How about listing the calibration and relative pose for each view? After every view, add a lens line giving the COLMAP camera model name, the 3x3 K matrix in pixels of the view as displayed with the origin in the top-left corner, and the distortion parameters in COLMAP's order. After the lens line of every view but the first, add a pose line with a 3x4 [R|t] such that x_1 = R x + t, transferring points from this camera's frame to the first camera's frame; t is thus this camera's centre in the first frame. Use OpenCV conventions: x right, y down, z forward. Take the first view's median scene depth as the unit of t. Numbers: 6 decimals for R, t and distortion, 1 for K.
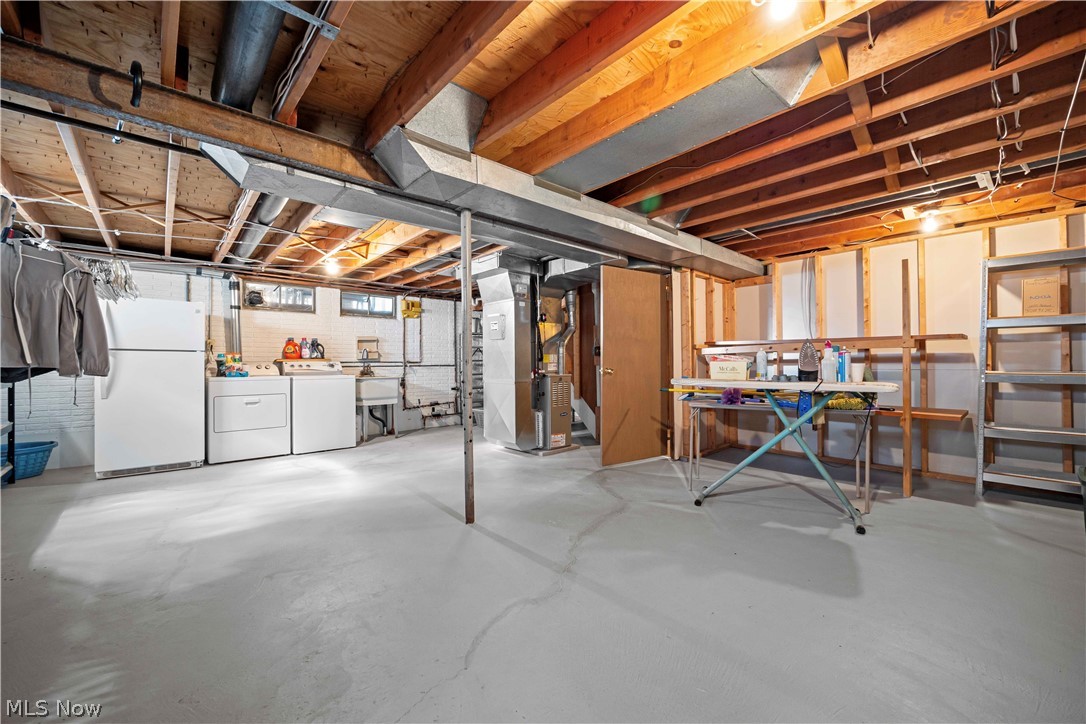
lens RADIAL K [[421.6, 0, 540.9], [0, 421.6, 361.3], [0, 0, 1]] dist [0.009273, -0.001693]
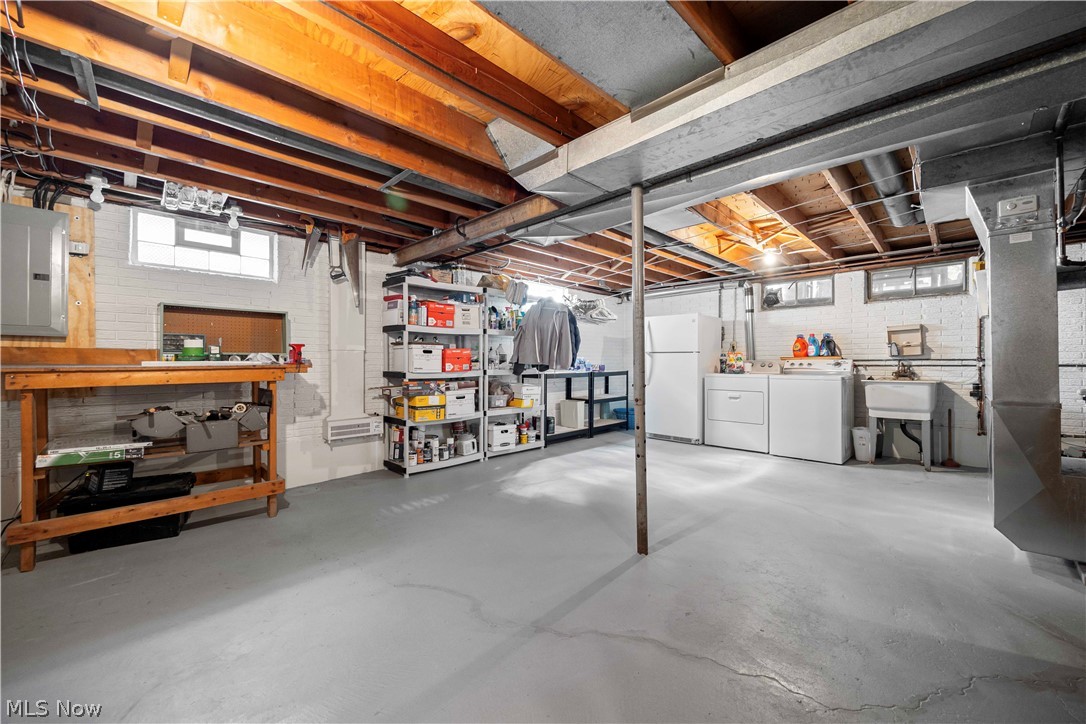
lens RADIAL K [[421.6, 0, 542.0], [0, 421.6, 360.5], [0, 0, 1]] dist [0.009273, -0.001693]
pose [[0.073588, 0.001250, -0.997288, 0.341396], [0.006522, 0.999977, 0.001734, -0.003662], [0.997267, -0.006632, 0.073578, 0.381461]]
